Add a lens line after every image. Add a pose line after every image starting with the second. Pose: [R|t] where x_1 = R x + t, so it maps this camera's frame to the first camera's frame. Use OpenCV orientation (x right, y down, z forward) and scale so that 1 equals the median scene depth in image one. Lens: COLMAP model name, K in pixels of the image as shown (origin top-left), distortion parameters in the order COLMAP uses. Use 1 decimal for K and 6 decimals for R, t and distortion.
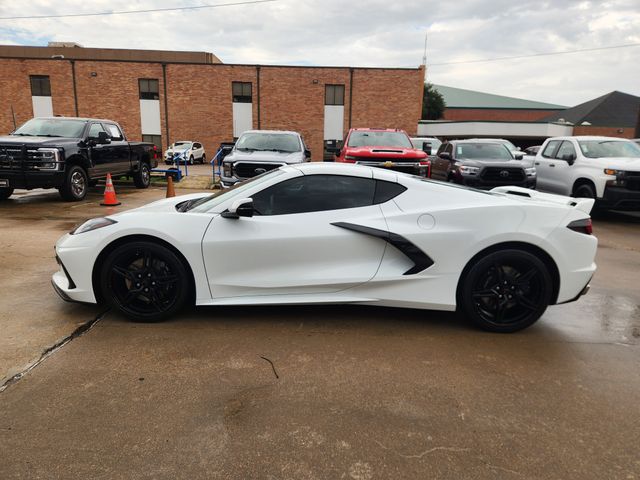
lens RADIAL K [[433.0, 0, 320.0], [0, 433.0, 240.0], [0, 0, 1]] dist [0.031272, -0.000820]
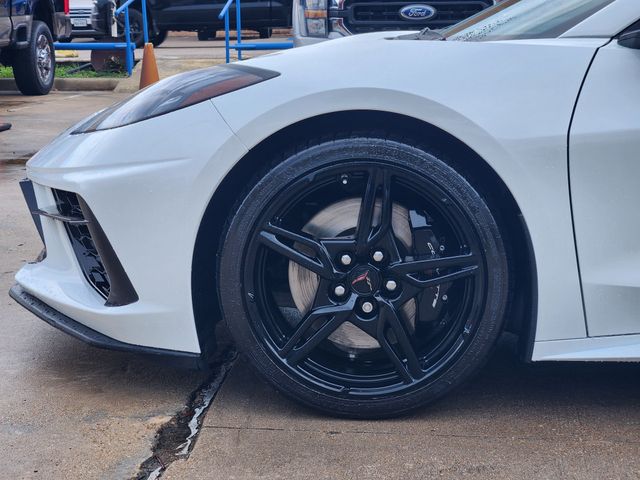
lens RADIAL K [[1204.9, 0, 320.0], [0, 1204.9, 240.0], [0, 0, 1]] dist [-0.451281, 4.199552]
pose [[0.994096, -0.014999, -0.107465, -0.341702], [0.014061, 0.999856, -0.009479, 0.076411], [0.107592, 0.007912, 0.994164, 0.197492]]
